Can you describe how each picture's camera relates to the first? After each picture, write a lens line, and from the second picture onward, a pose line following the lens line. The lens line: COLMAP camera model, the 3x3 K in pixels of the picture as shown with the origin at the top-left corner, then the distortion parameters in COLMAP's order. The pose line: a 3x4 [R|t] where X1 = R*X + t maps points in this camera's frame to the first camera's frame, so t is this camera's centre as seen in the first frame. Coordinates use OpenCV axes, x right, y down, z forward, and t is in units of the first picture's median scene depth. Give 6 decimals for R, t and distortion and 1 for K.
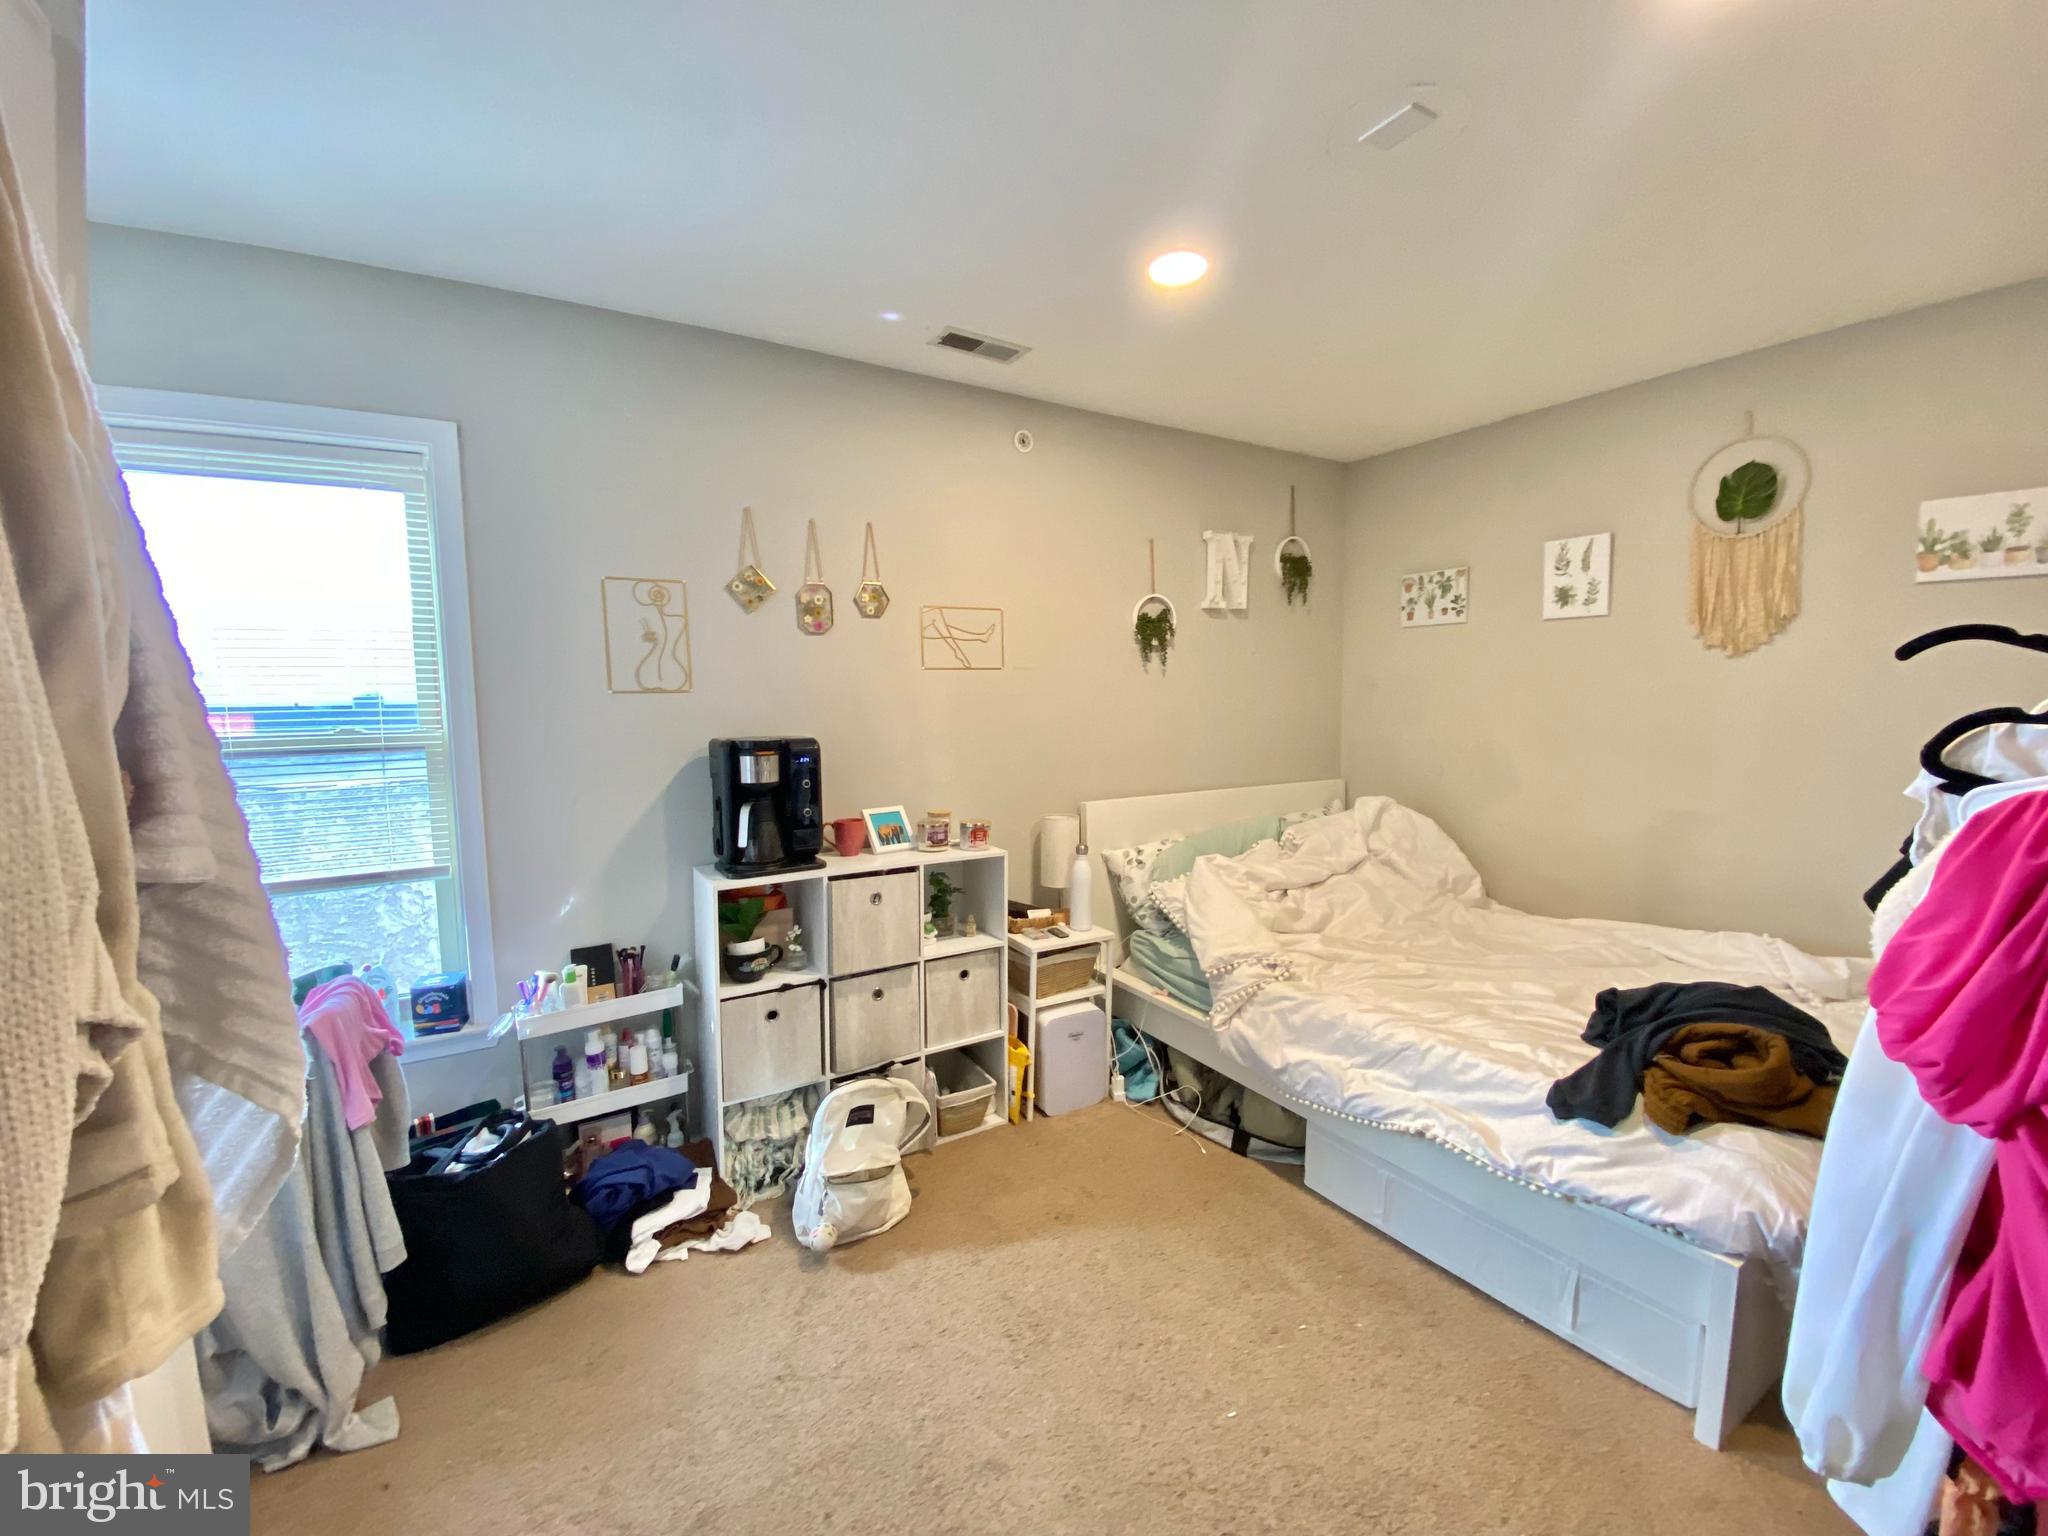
lens RADIAL K [[825.4, 0, 1015.7], [0, 825.4, 771.0], [0, 0, 1]] dist [0.054995, -0.039375]
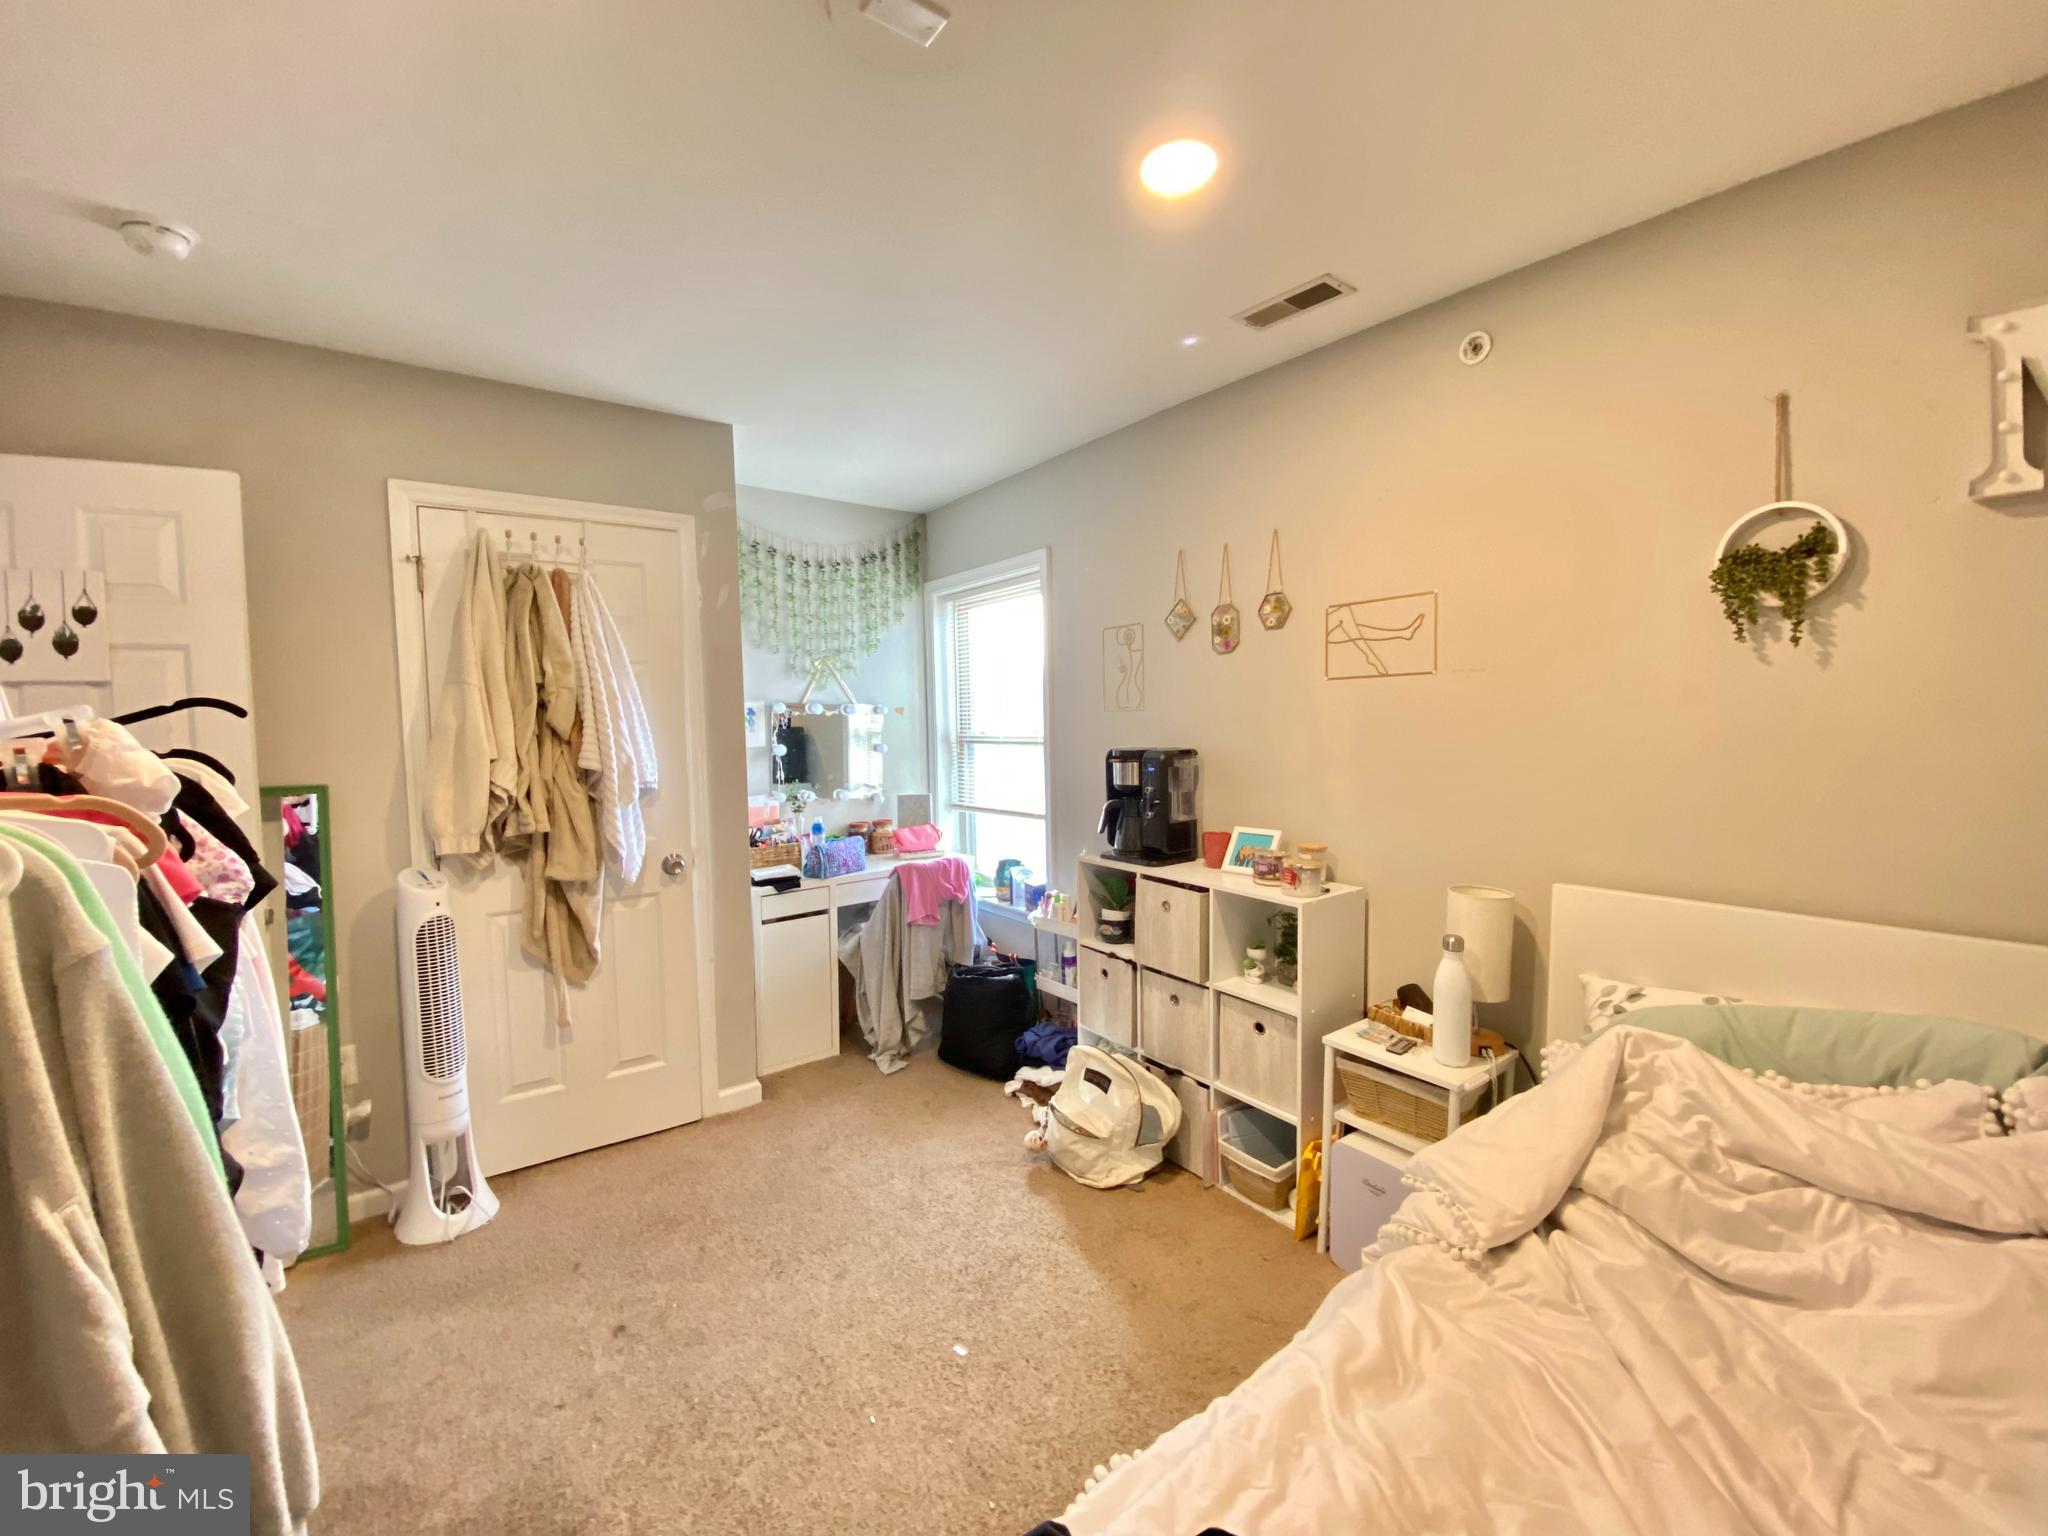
lens RADIAL K [[825.4, 0, 1015.7], [0, 825.4, 771.0], [0, 0, 1]] dist [0.054995, -0.039375]
pose [[0.106271, 0.073091, -0.991647, 0.809478], [-0.081924, 0.994548, 0.064525, -0.064756], [0.990957, 0.074383, 0.111679, 0.656257]]
